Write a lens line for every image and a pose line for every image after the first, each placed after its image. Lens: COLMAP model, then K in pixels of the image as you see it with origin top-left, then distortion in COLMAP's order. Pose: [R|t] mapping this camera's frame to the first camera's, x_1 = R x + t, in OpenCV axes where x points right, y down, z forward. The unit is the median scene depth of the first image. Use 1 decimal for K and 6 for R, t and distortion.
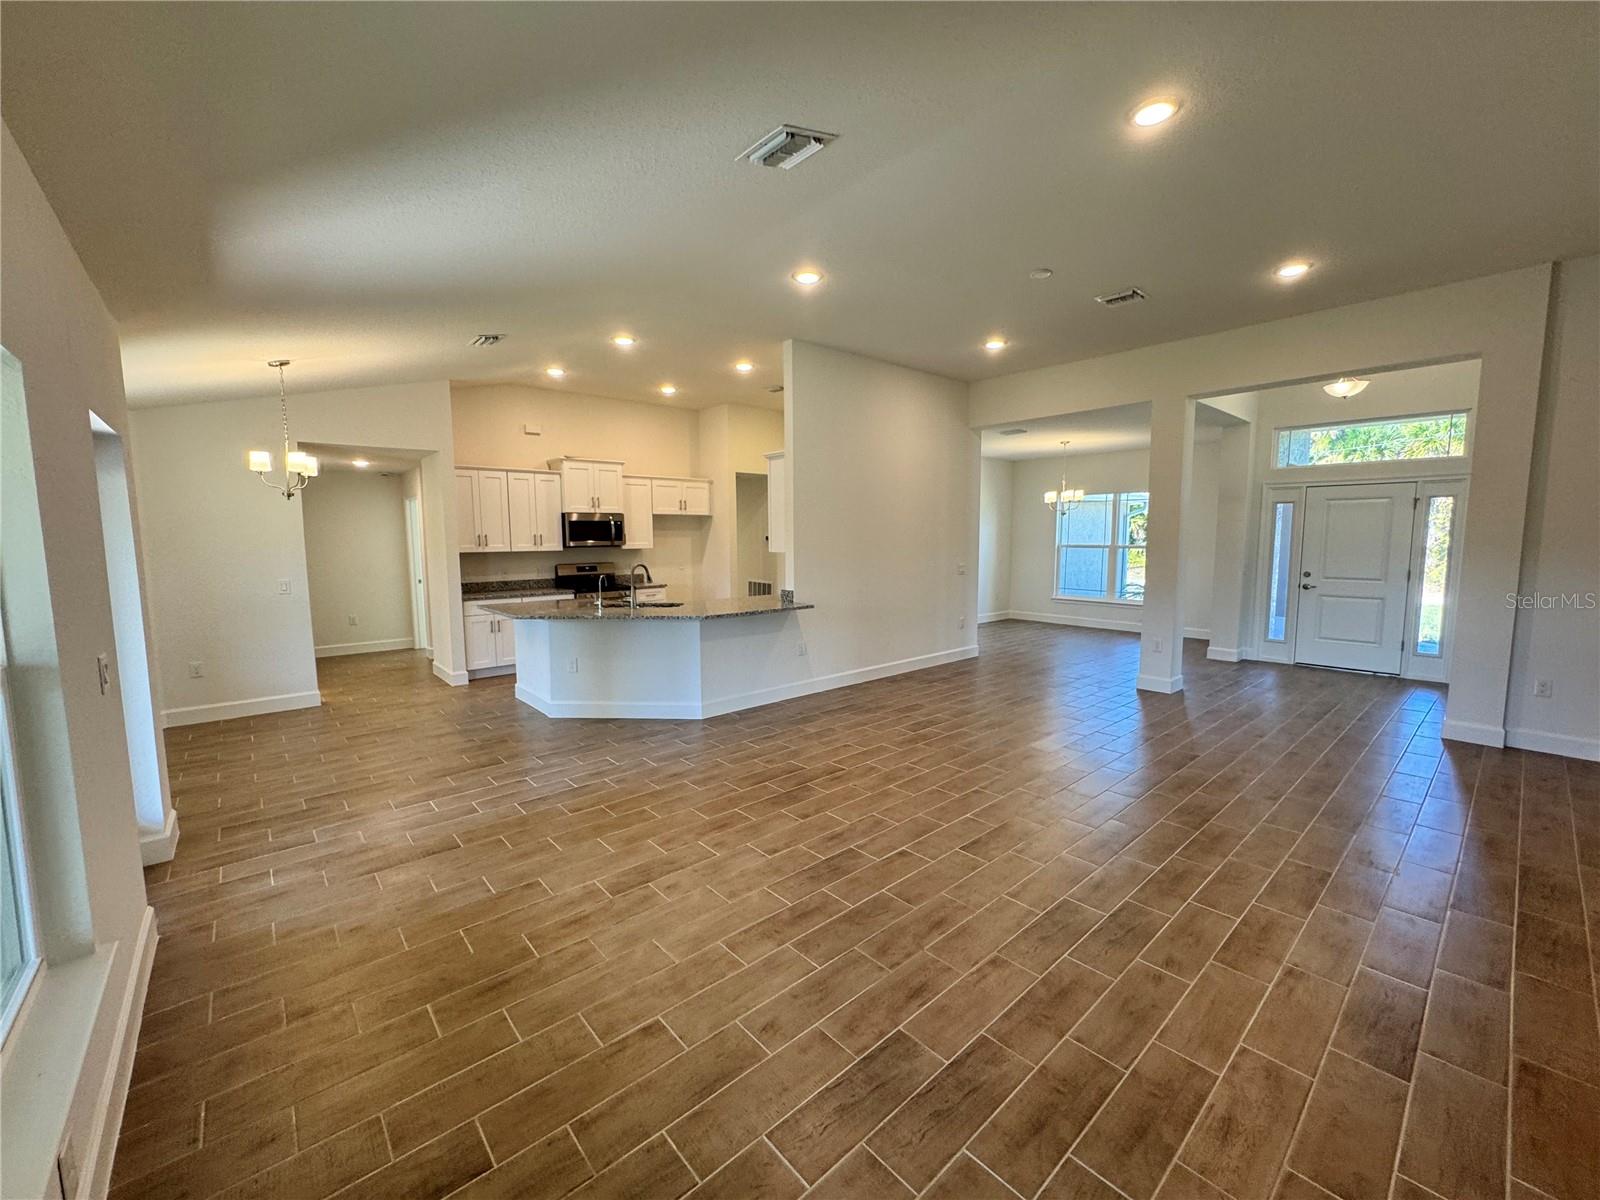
lens RADIAL K [[643.1, 0, 800.0], [0, 643.1, 600.0], [0, 0, 1]] dist [0.000253, -0.000010]
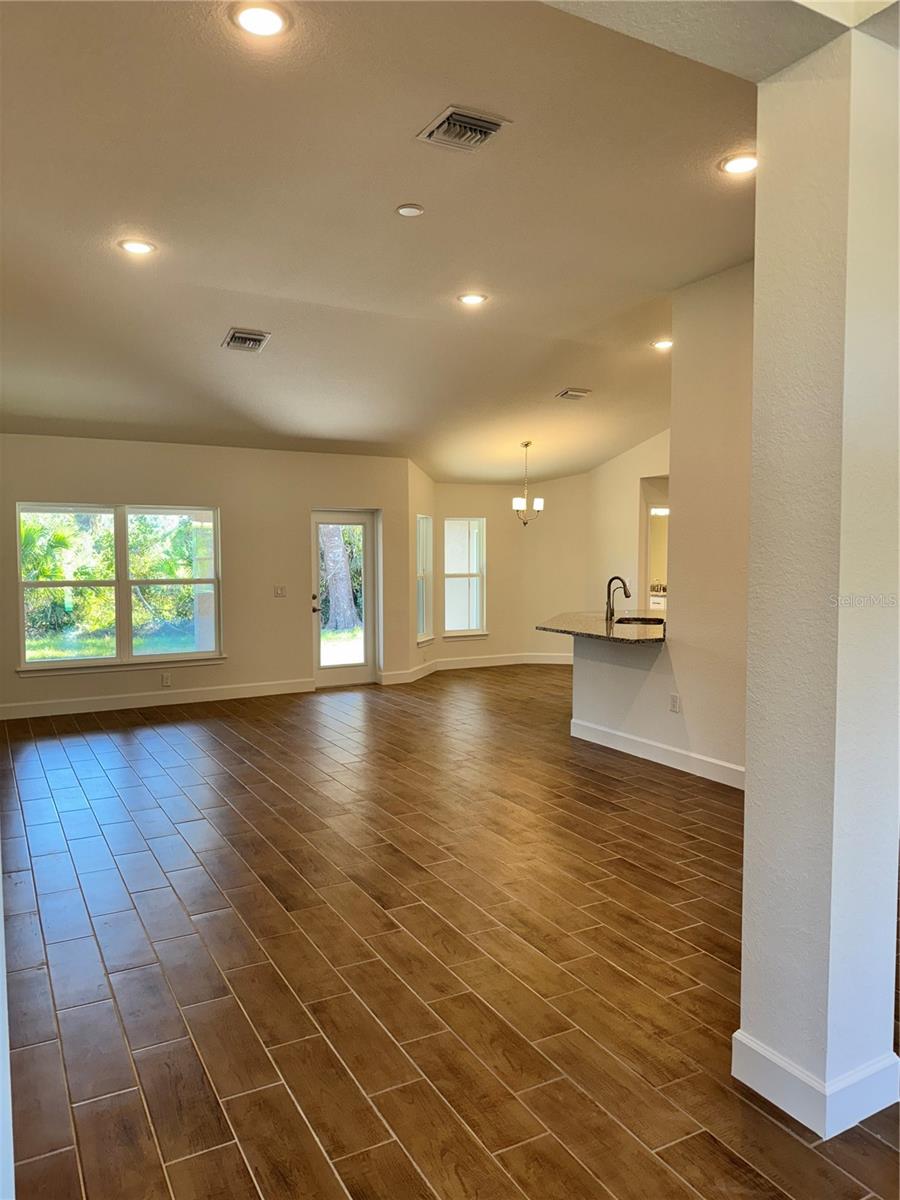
lens RADIAL K [[824.1, 0, 450.0], [0, 824.1, 600.0], [0, 0, 1]] dist [-0.047861, 0.001208]
pose [[-0.206721, 0.078795, -0.975222, 1.058230], [-0.090019, 0.990992, 0.099151, -0.124548], [0.974250, 0.108285, -0.197766, 0.989310]]
